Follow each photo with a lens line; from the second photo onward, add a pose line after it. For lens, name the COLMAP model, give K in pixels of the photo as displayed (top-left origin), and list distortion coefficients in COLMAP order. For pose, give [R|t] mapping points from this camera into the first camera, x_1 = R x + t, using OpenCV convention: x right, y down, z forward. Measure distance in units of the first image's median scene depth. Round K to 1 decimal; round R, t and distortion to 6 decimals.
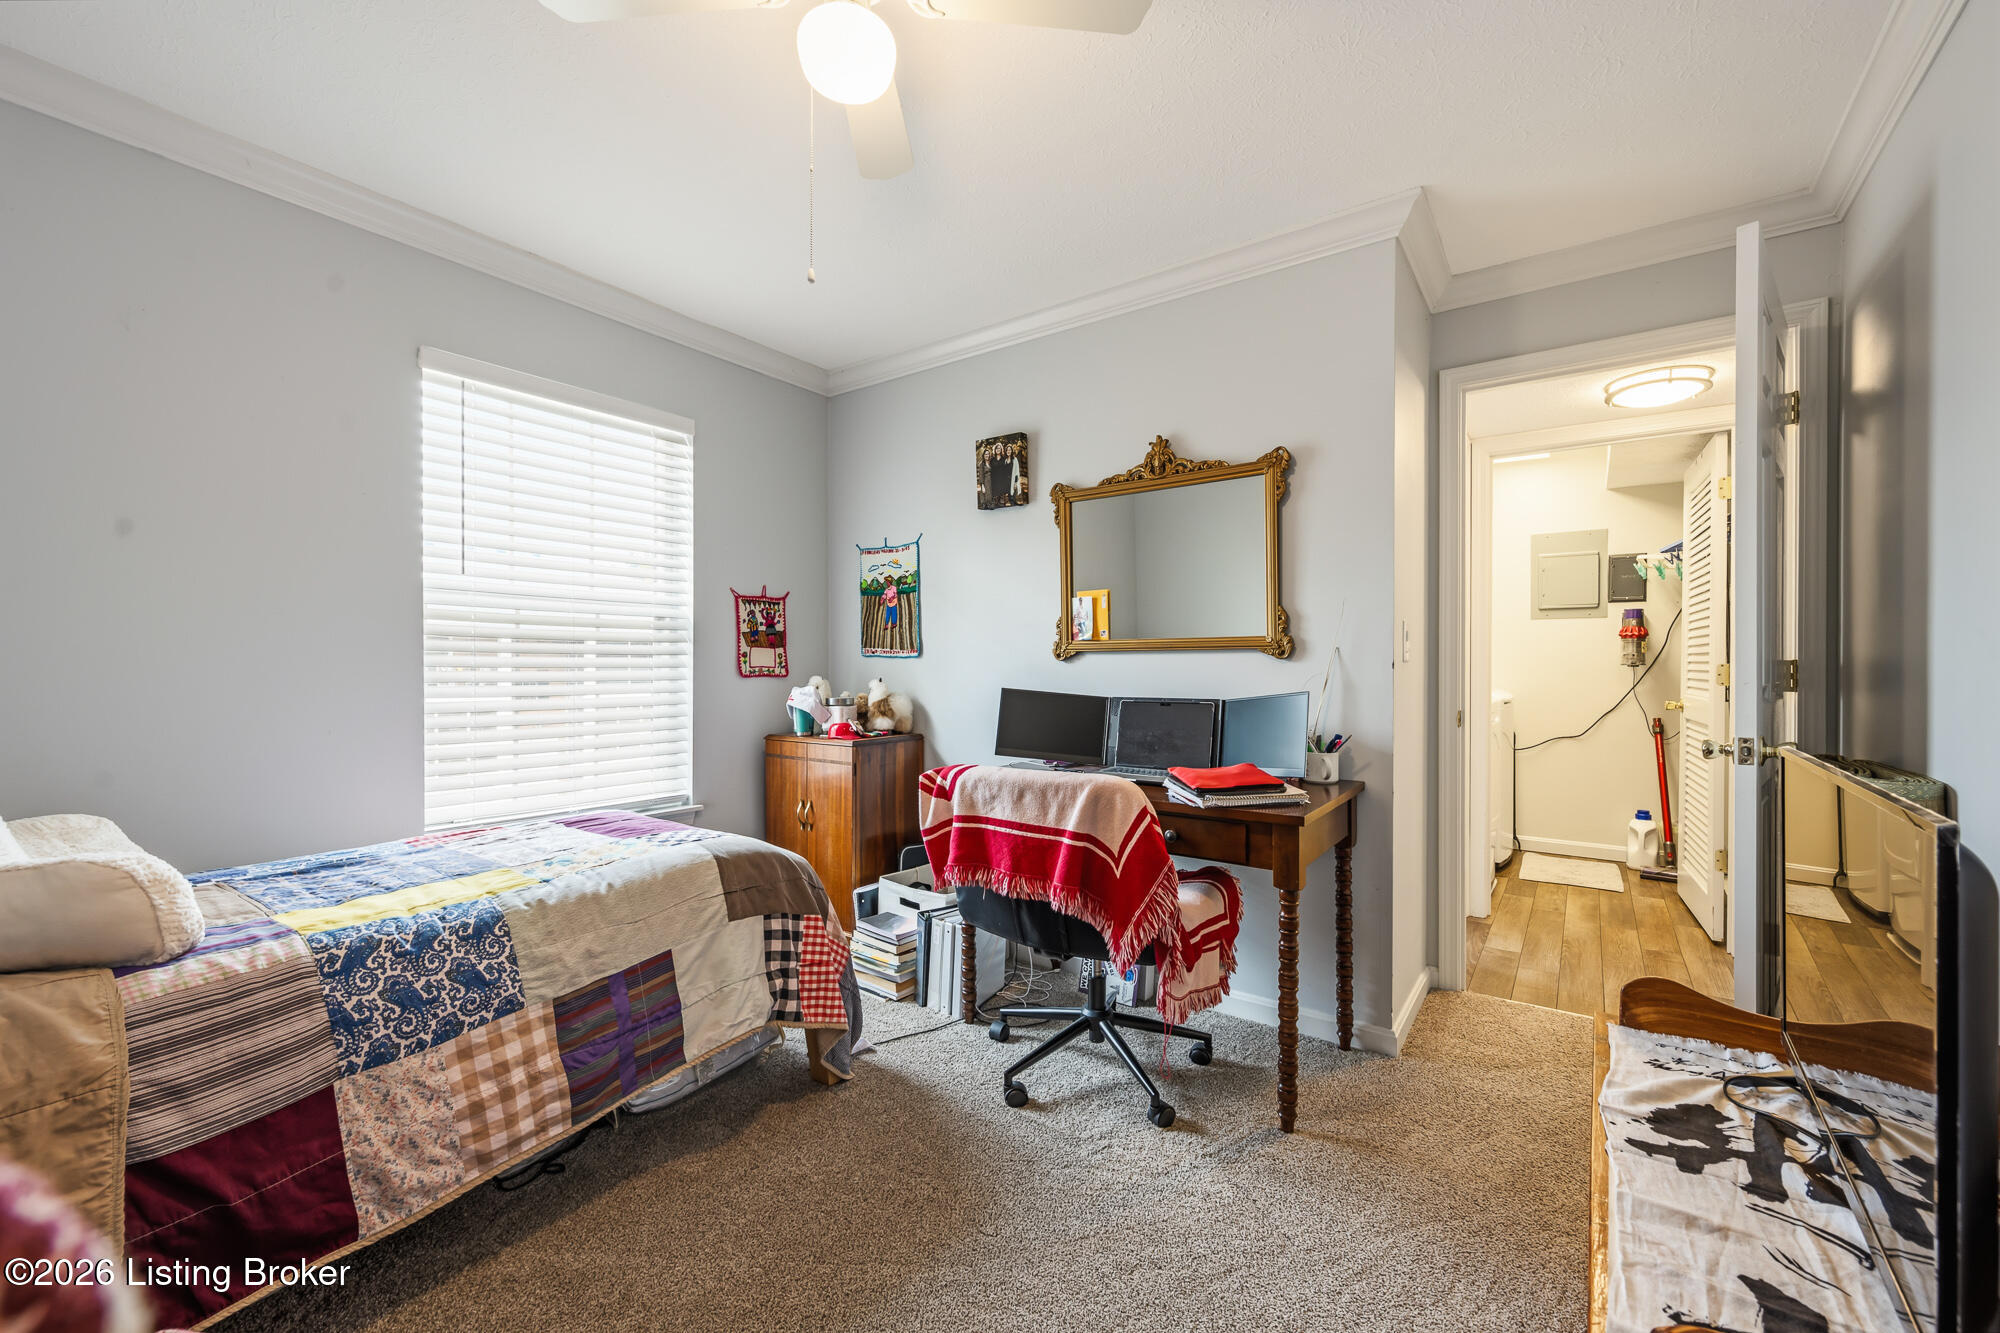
lens RADIAL K [[786.6, 0, 1000.4], [0, 786.6, 667.8], [0, 0, 1]] dist [0.000360, 0.000038]
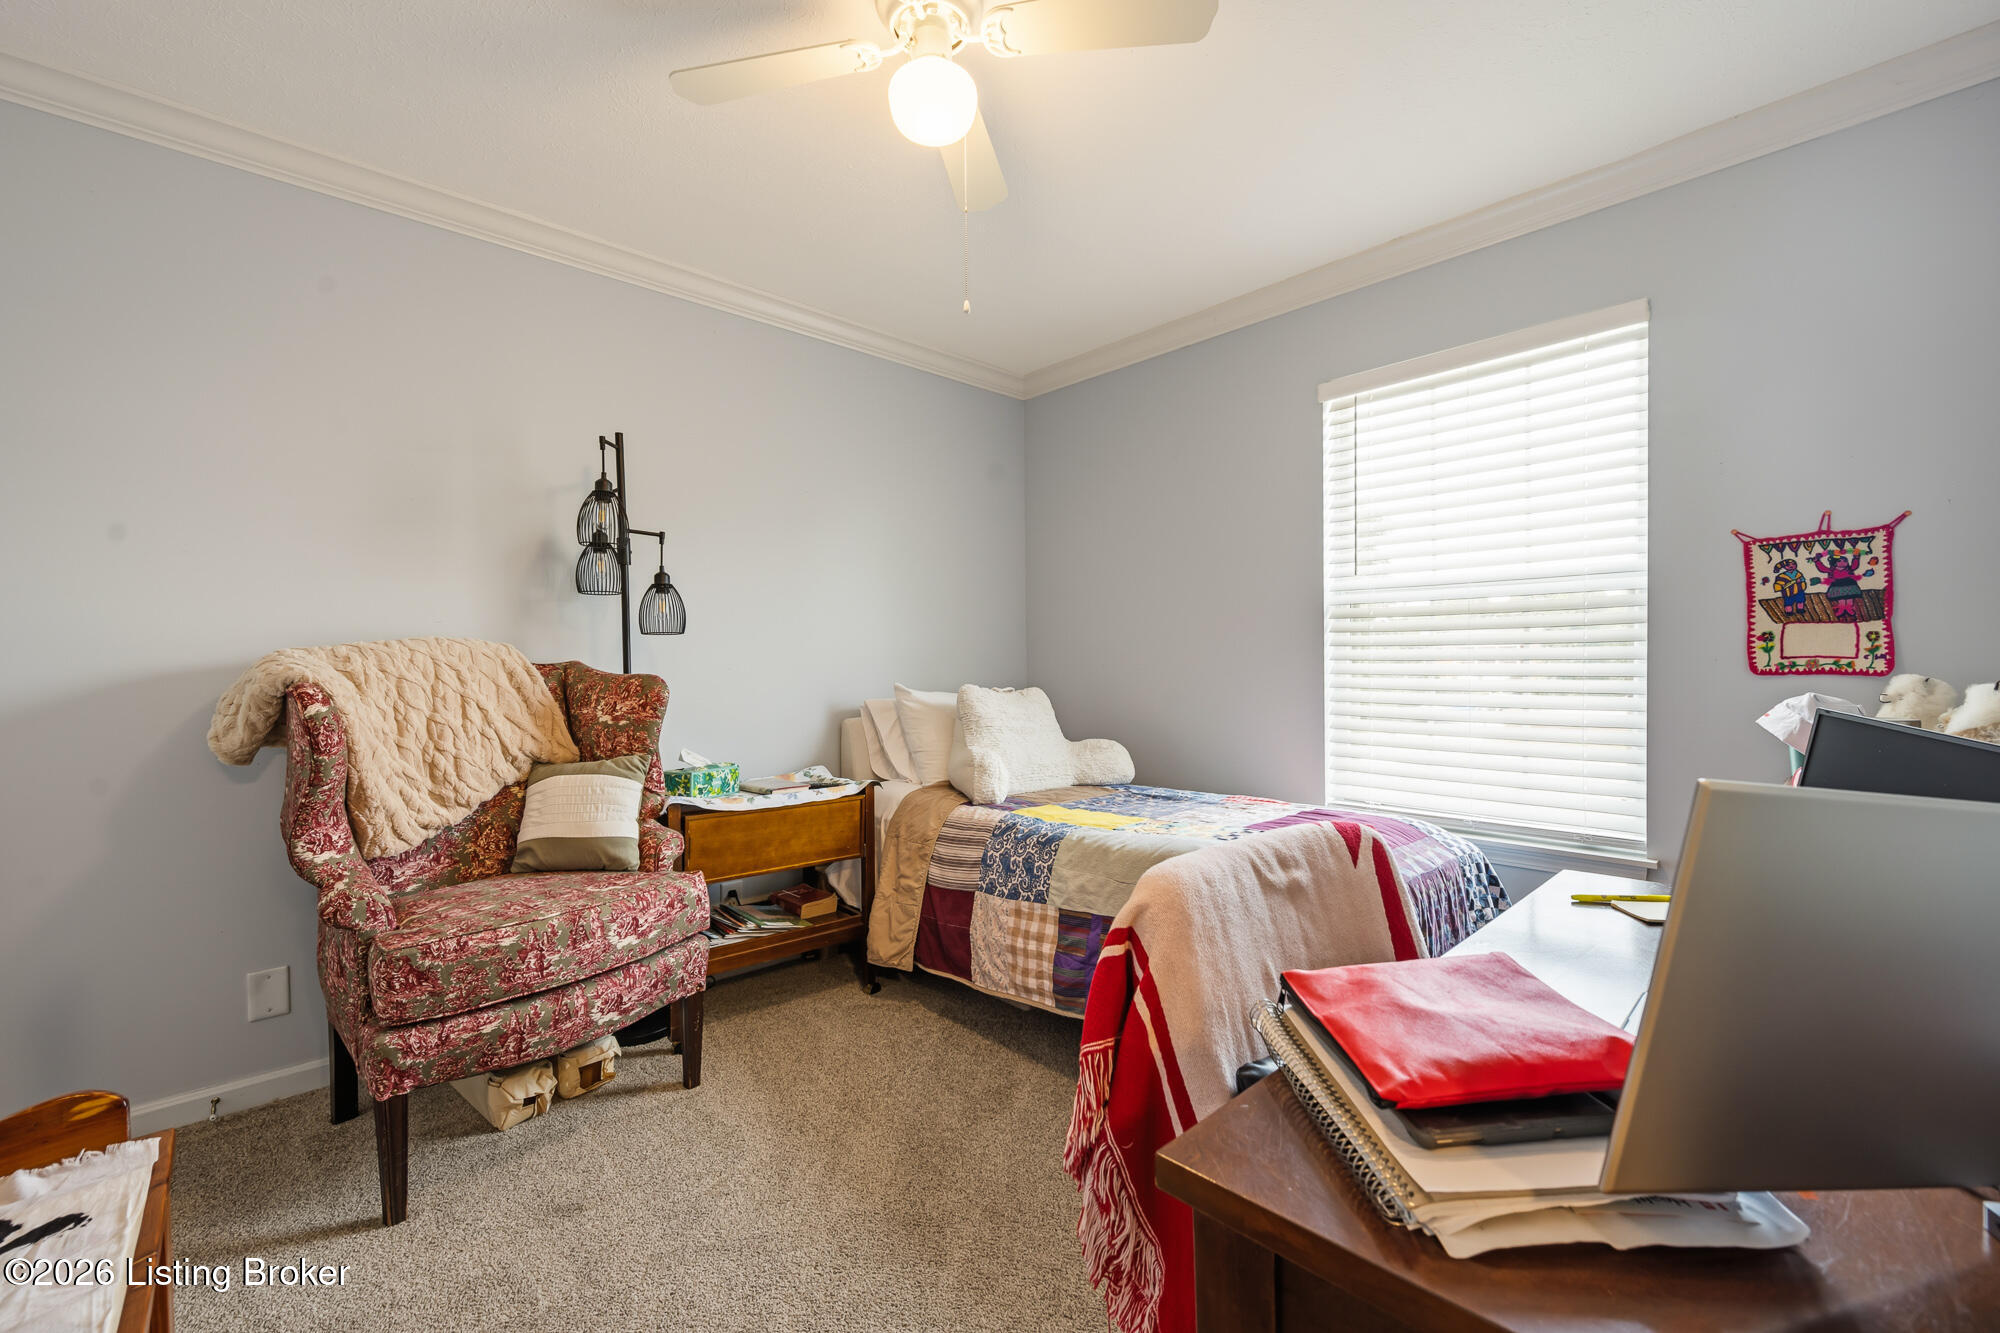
lens RADIAL K [[811.6, 0, 999.3], [0, 811.6, 662.7], [0, 0, 1]] dist [0.000374, -0.000016]
pose [[-0.168205, 0.002225, -0.985749, 0.819751], [0.005244, 0.999985, 0.001363, -0.001898], [0.985738, -0.004940, -0.168214, 1.136516]]
